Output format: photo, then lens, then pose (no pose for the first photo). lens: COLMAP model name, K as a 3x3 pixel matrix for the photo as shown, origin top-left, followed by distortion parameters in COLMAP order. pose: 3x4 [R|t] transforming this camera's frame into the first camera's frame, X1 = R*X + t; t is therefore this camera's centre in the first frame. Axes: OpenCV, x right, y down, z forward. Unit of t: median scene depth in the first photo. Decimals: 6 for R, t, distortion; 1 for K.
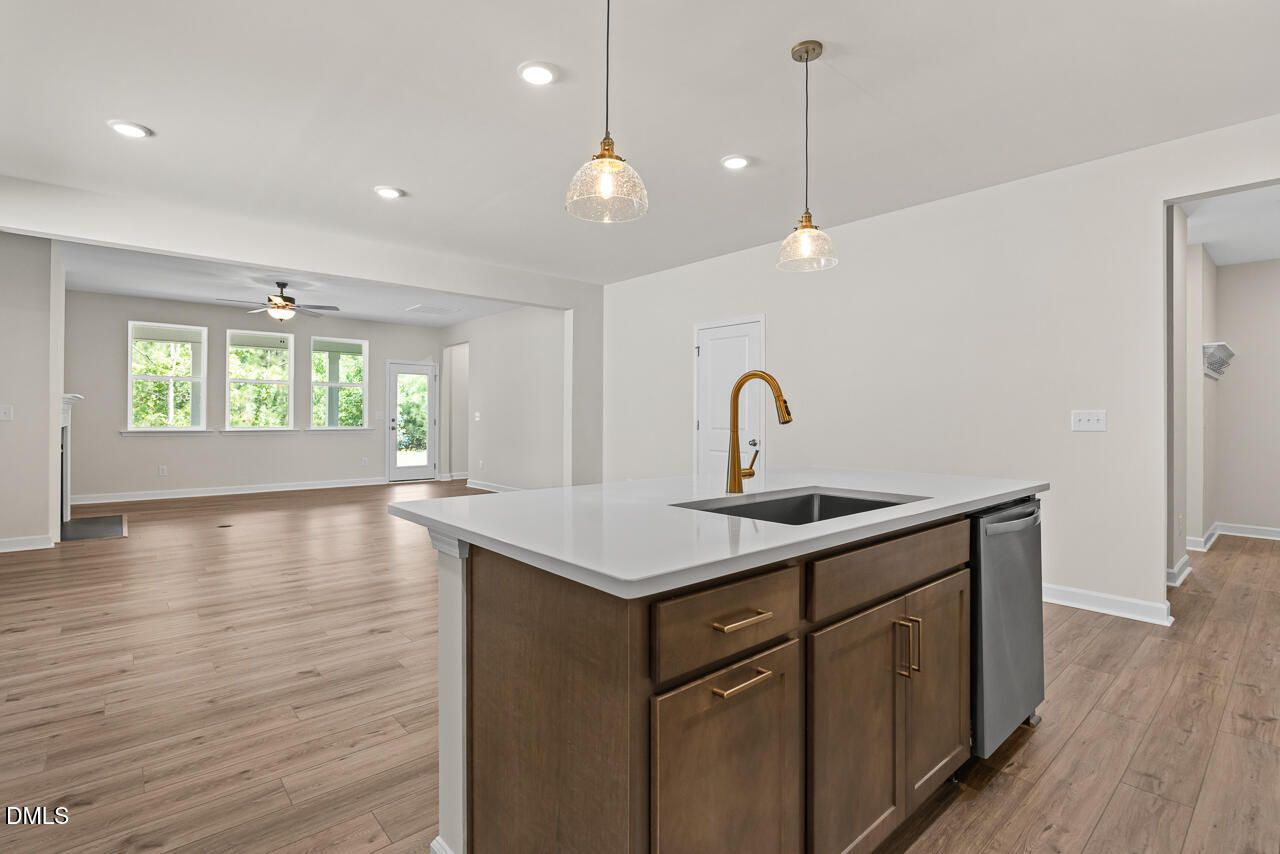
lens RADIAL K [[595.8, 0, 649.7], [0, 595.8, 415.5], [0, 0, 1]] dist [-0.010399, -0.000515]
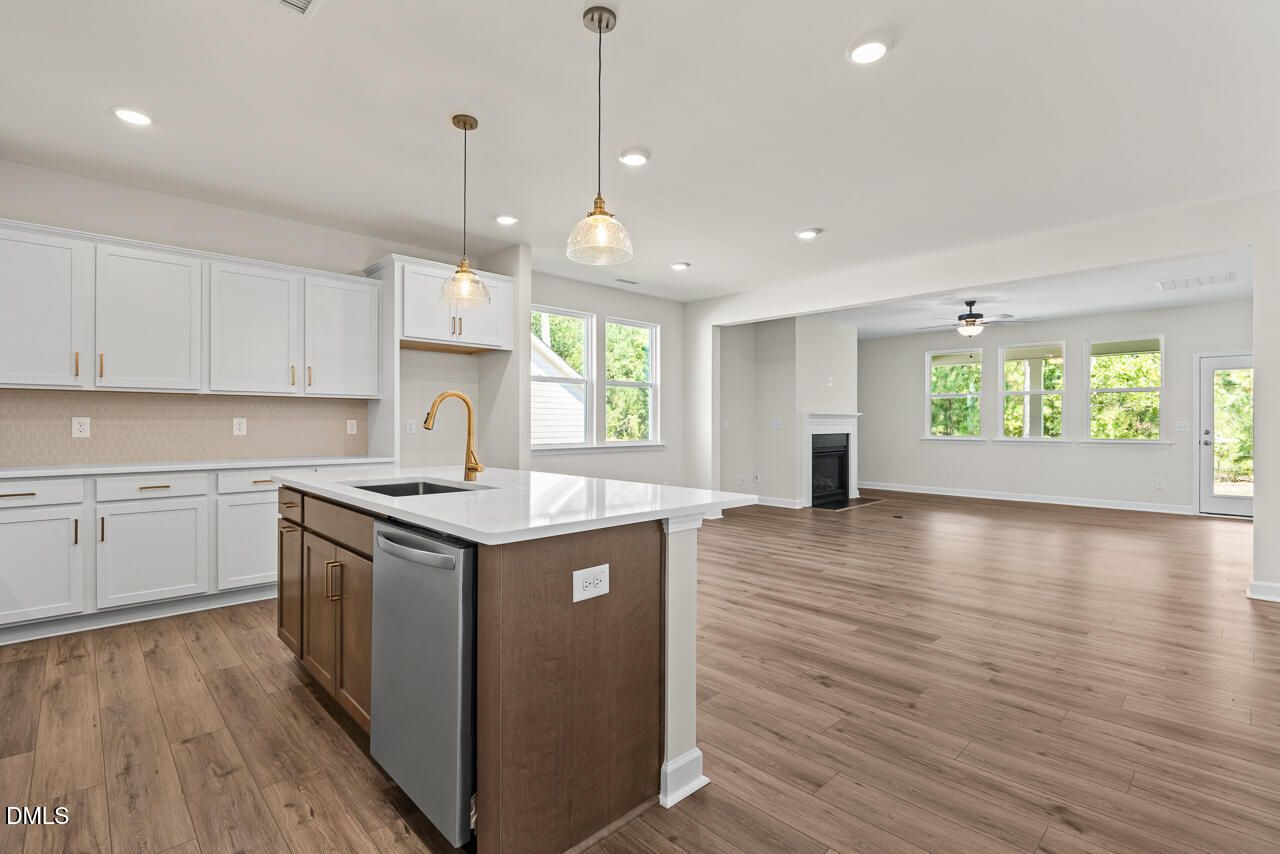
lens RADIAL K [[595.8, 0, 646.6], [0, 595.8, 429.5], [0, 0, 1]] dist [-0.010399, -0.000515]
pose [[0.037746, 0.002990, -0.999283, 0.920485], [0.000792, 0.999995, 0.003022, 0.004654], [0.999287, -0.000905, 0.037744, 0.818034]]
